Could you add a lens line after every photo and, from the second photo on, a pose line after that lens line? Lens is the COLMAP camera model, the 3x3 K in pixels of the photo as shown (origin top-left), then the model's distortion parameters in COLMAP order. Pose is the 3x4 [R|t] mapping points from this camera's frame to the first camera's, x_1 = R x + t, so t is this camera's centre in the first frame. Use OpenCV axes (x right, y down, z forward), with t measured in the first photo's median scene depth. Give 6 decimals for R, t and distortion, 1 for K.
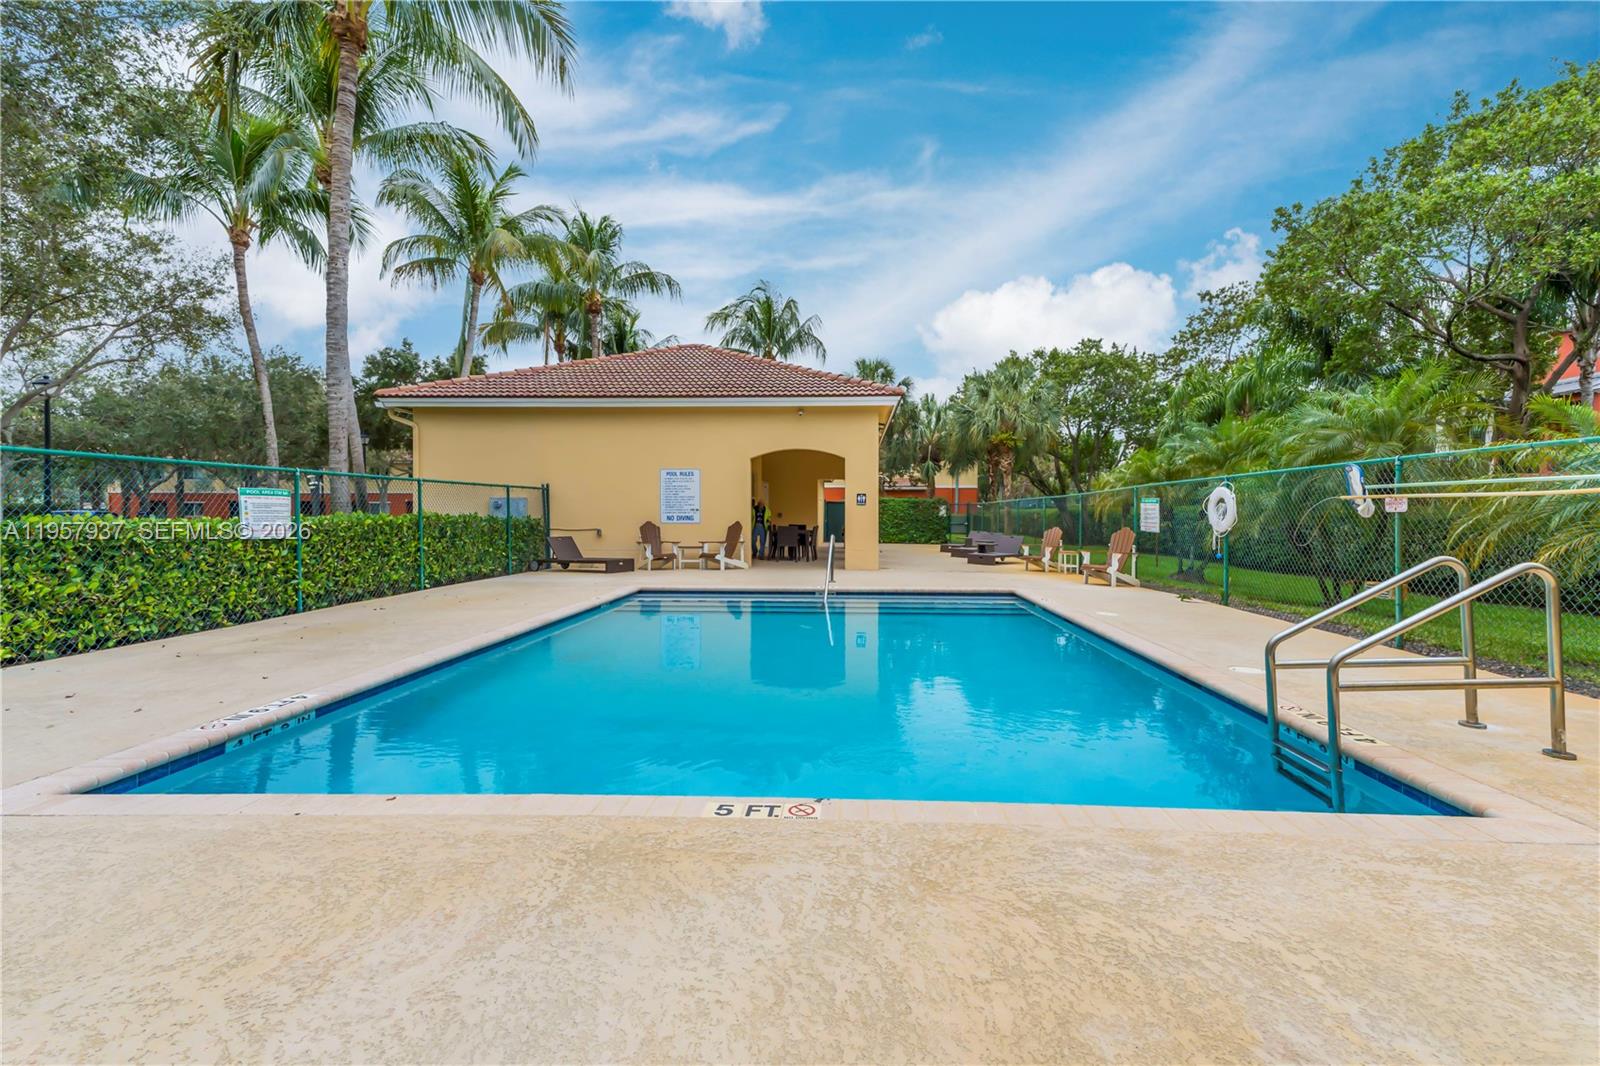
lens RADIAL K [[745.4, 0, 807.3], [0, 745.4, 517.9], [0, 0, 1]] dist [0.039558, 0.000593]
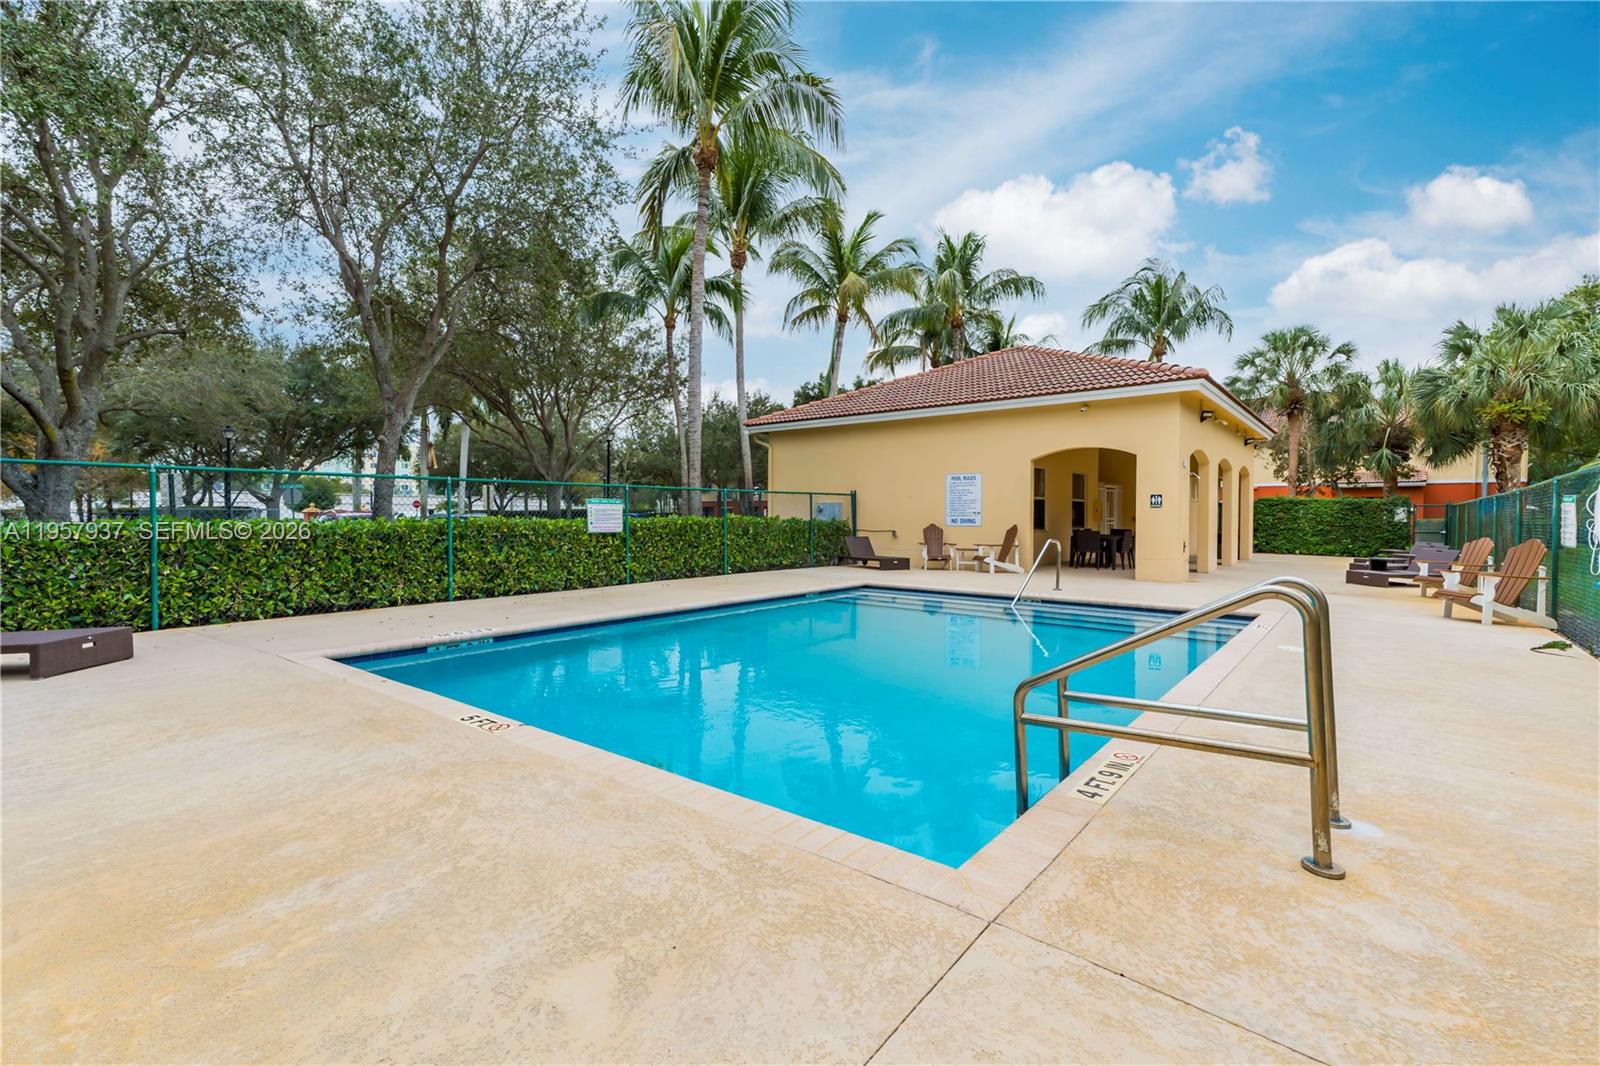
lens RADIAL K [[745.4, 0, 815.7], [0, 745.4, 526.6], [0, 0, 1]] dist [0.039558, 0.000593]
pose [[0.790971, 0.010708, -0.611760, 0.303177], [-0.006534, 0.999938, 0.009054, -0.000317], [0.611819, -0.003165, 0.790991, 0.056954]]
